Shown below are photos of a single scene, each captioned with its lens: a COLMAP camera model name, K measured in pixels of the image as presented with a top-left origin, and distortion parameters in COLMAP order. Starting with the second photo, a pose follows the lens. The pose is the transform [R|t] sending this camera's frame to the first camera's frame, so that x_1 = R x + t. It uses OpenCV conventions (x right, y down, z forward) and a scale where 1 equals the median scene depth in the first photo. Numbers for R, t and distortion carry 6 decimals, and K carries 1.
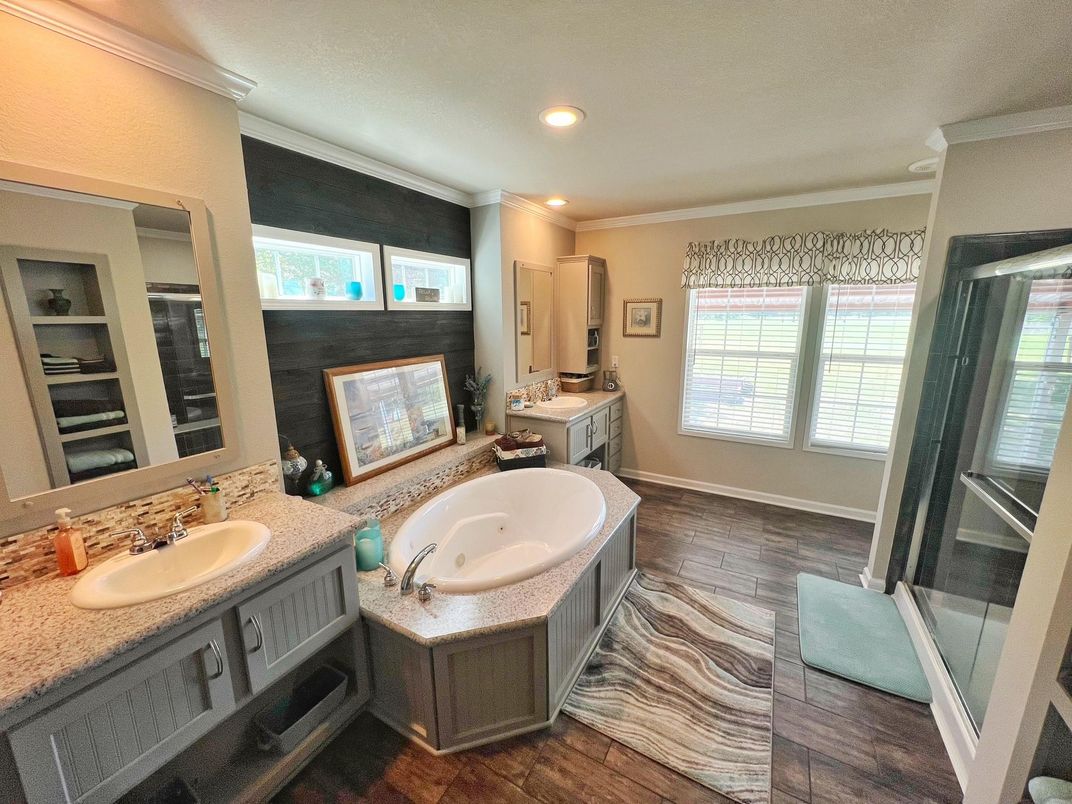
lens RADIAL K [[429.5, 0, 536.7], [0, 429.5, 401.8], [0, 0, 1]] dist [0.000780, -0.000483]
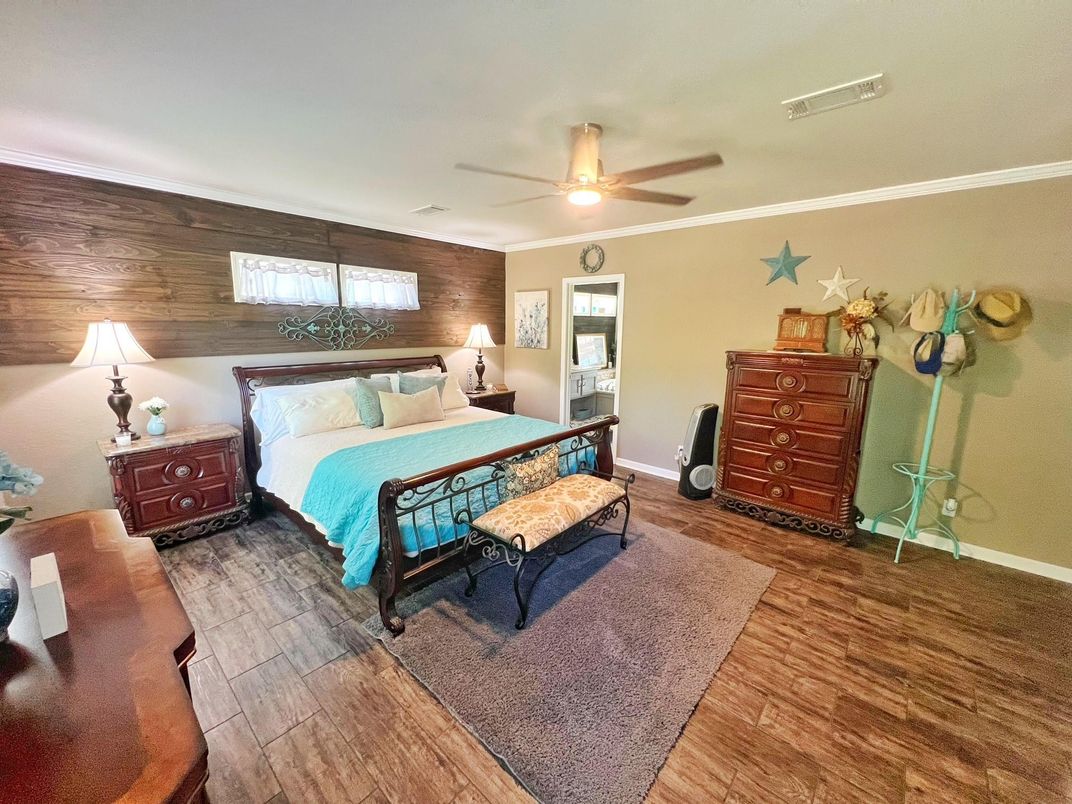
lens RADIAL K [[429.5, 0, 534.4], [0, 429.5, 398.5], [0, 0, 1]] dist [0.000780, -0.000483]
pose [[0.978393, 0.045201, -0.201751, -0.097022], [-0.051067, 0.998408, -0.023961, 0.385587], [0.200347, 0.033746, 0.979144, -1.692934]]
